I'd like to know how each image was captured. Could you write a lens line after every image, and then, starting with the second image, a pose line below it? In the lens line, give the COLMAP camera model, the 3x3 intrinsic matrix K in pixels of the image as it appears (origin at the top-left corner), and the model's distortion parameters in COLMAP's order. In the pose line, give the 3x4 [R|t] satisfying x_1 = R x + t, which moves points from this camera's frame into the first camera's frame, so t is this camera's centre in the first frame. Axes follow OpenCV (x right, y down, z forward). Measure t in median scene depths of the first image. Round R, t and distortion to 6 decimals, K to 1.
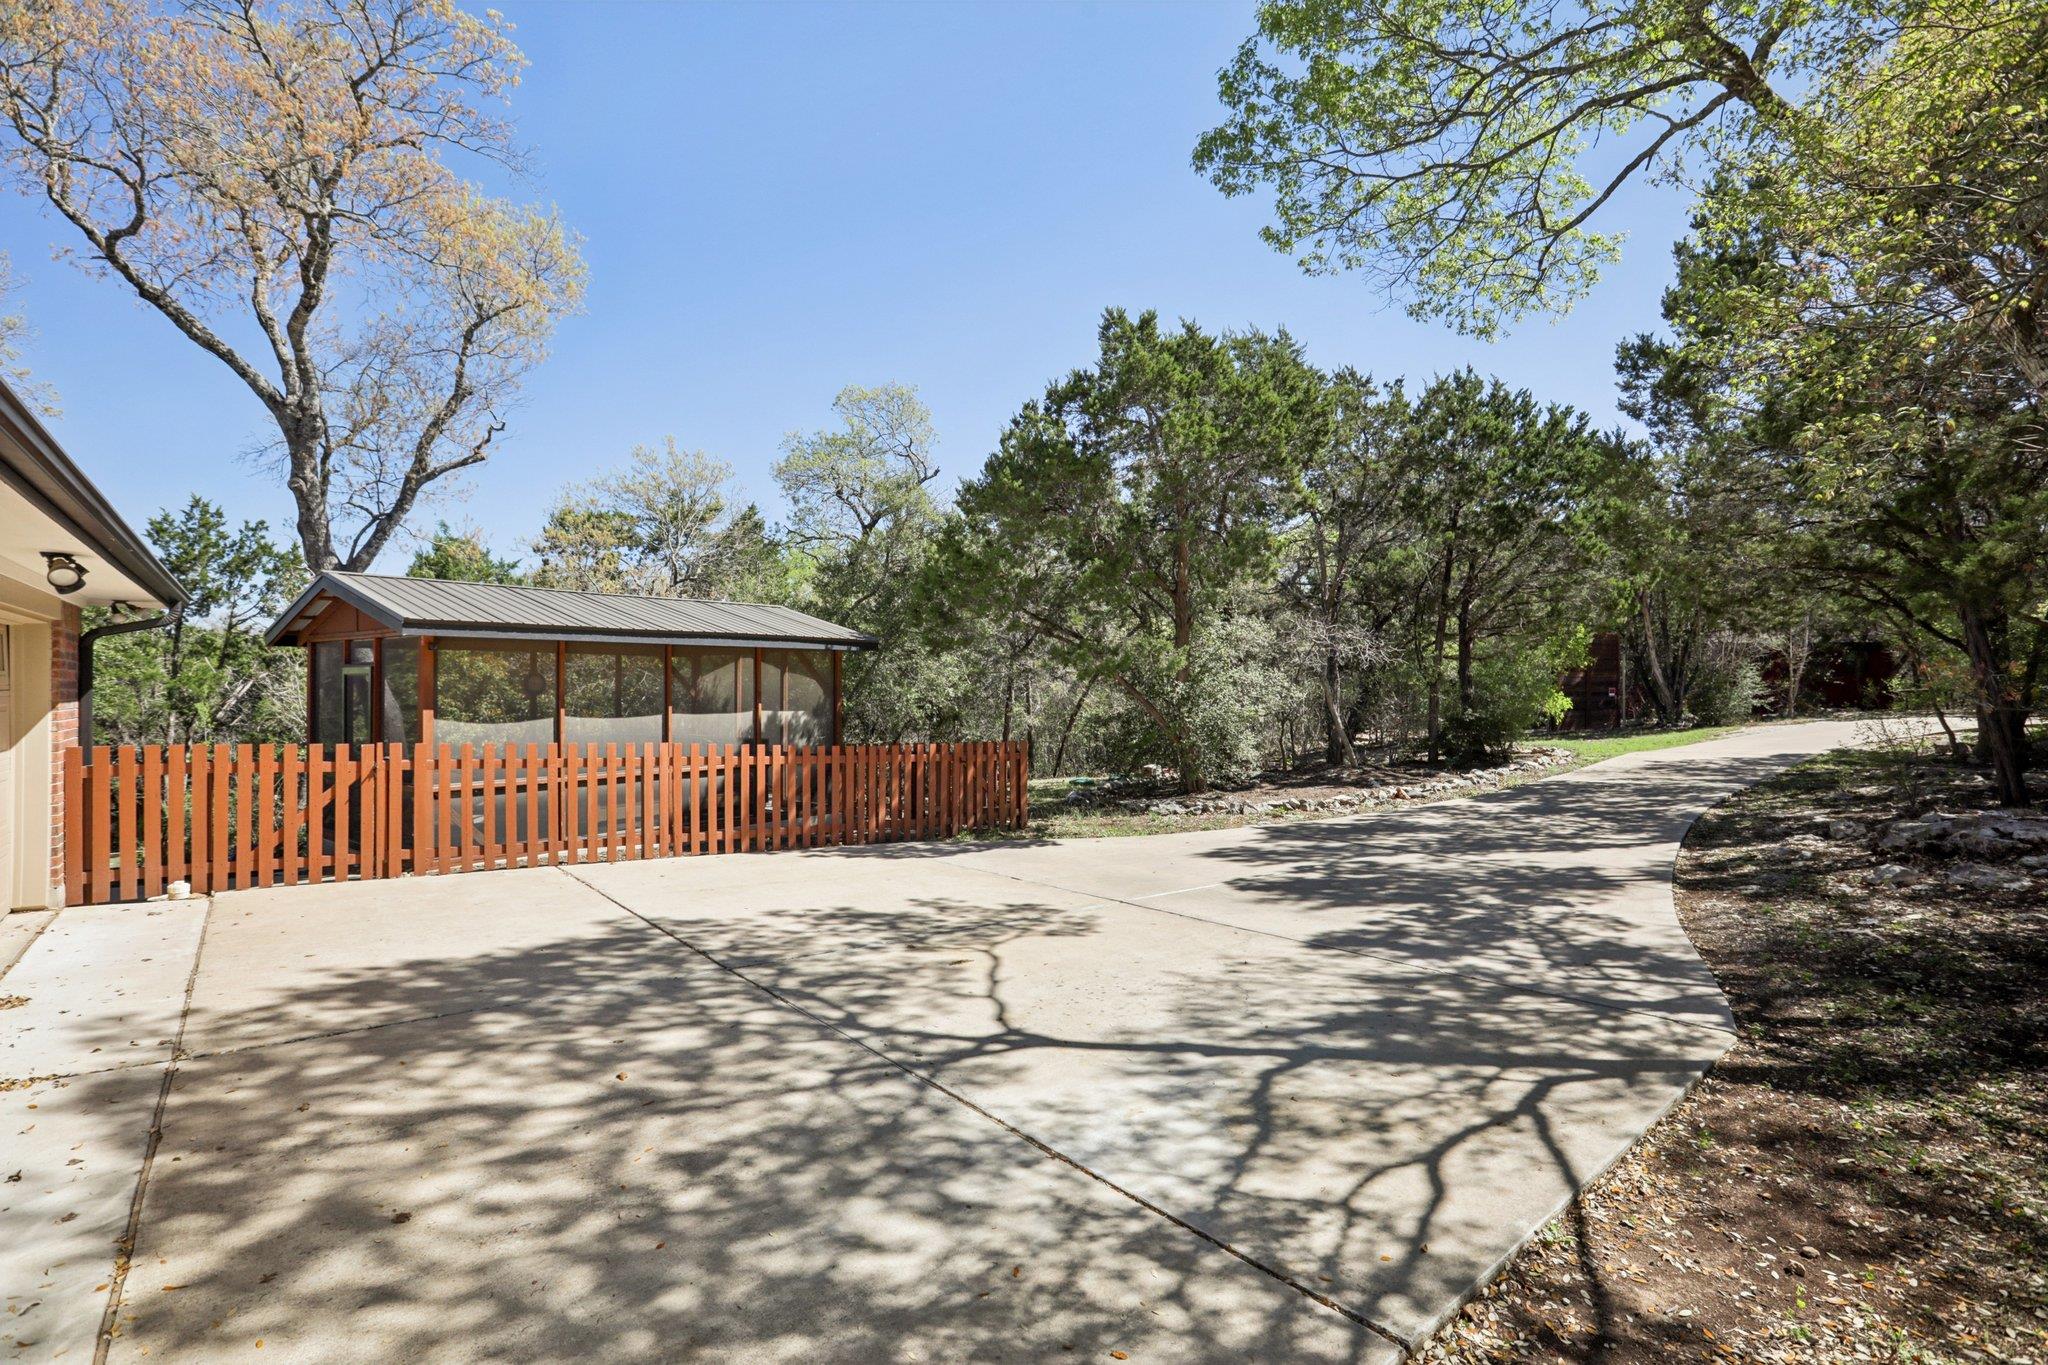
lens RADIAL K [[948.3, 0, 1041.5], [0, 948.3, 677.1], [0, 0, 1]] dist [-0.003976, 0.000540]
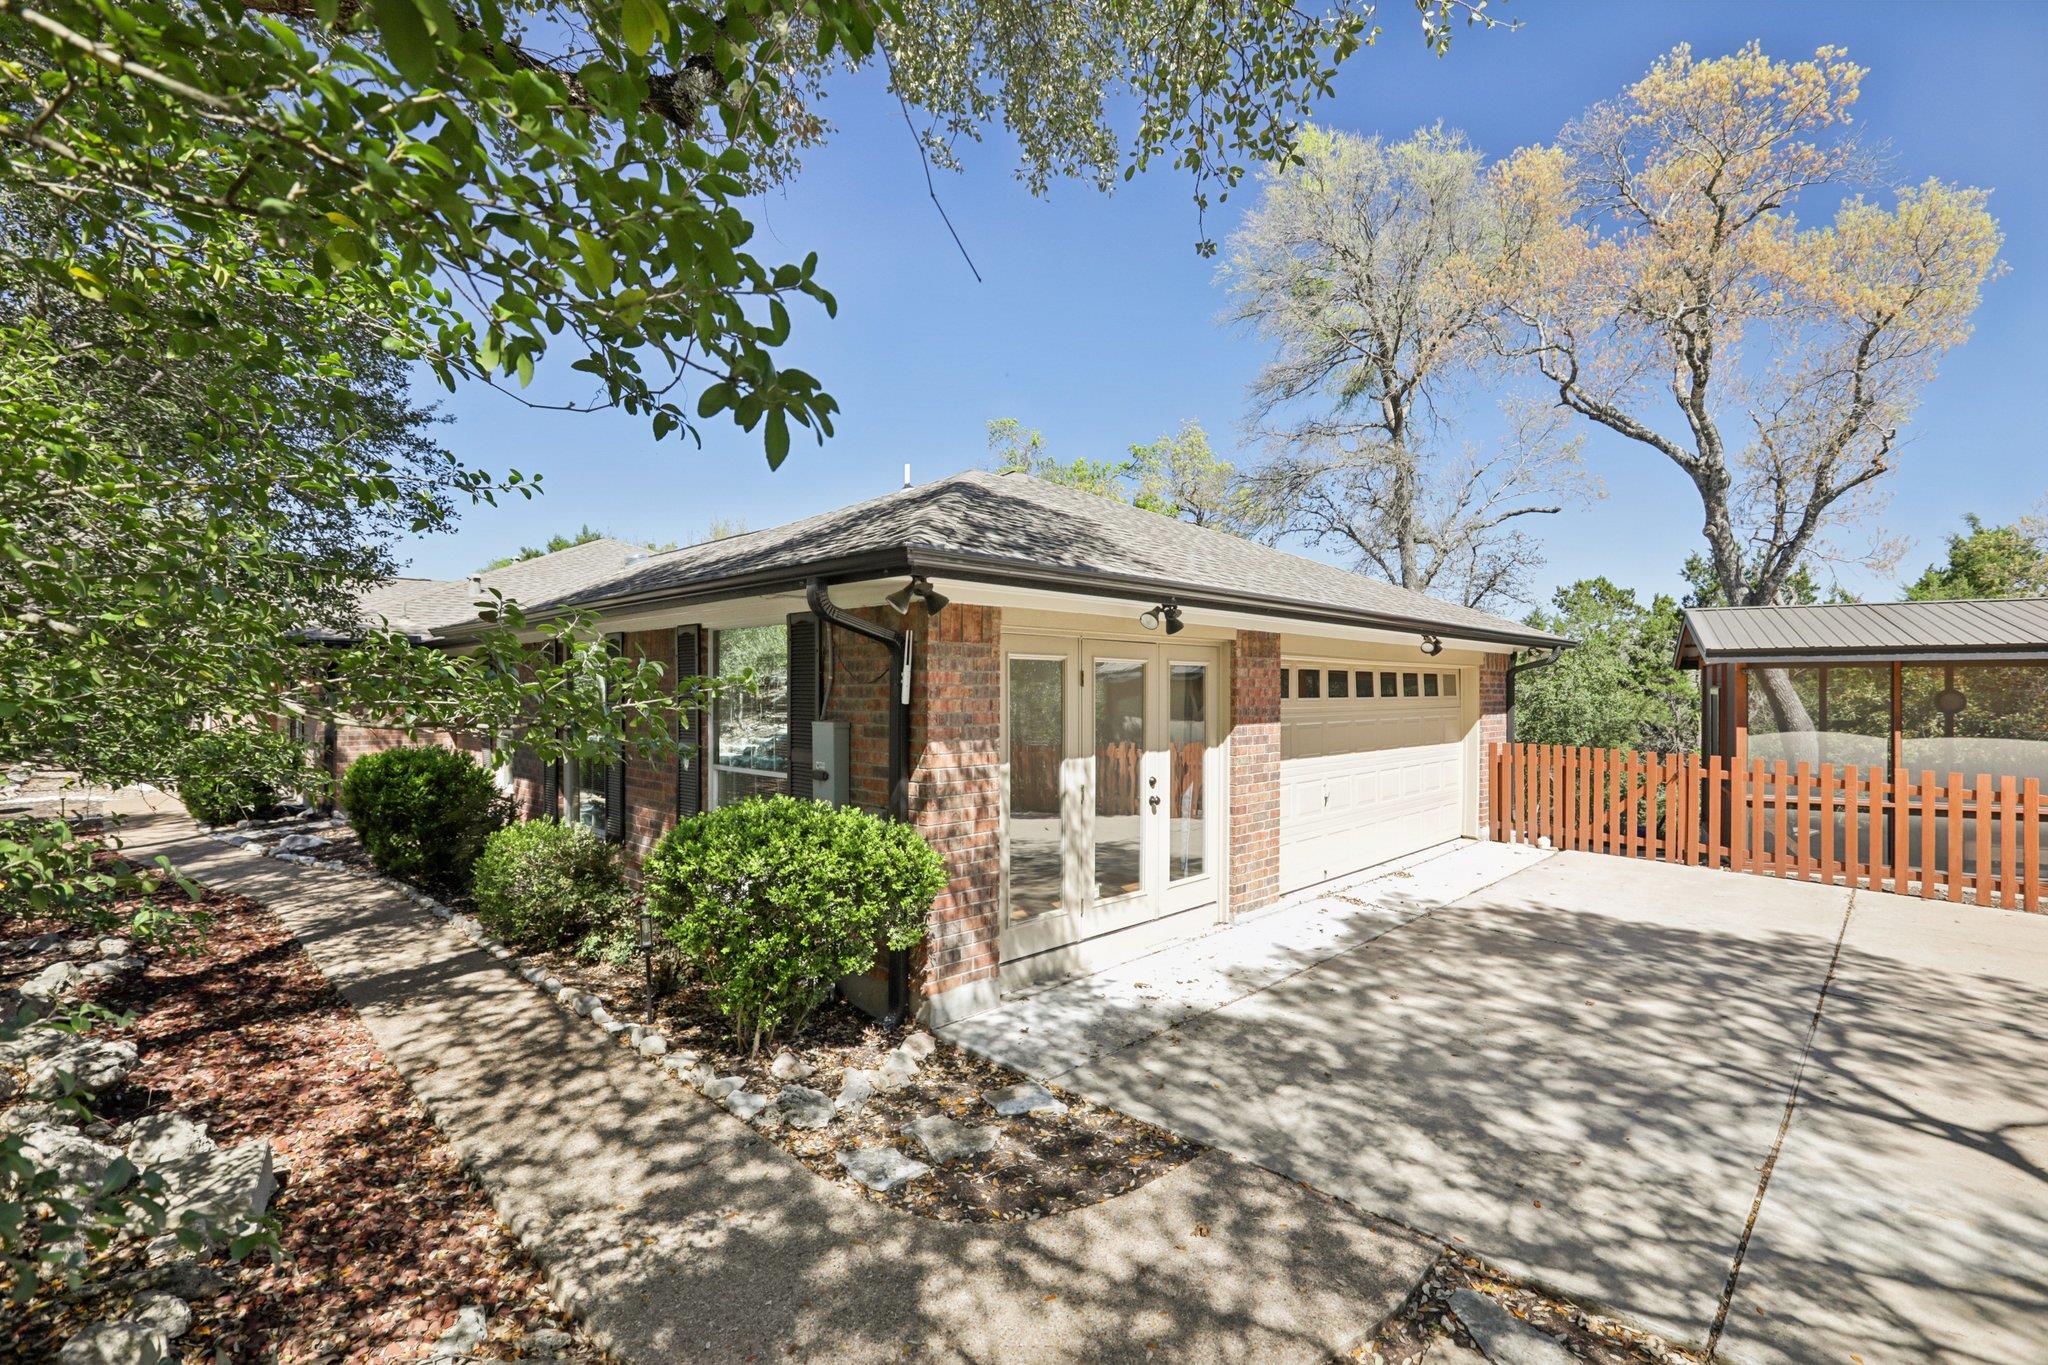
lens RADIAL K [[948.3, 0, 1027.0], [0, 948.3, 690.4], [0, 0, 1]] dist [-0.003976, 0.000540]
pose [[0.114143, 0.000394, -0.993464, 0.373968], [0.007794, 0.999969, 0.001292, -0.017106], [0.993434, -0.007891, 0.114137, 0.025018]]
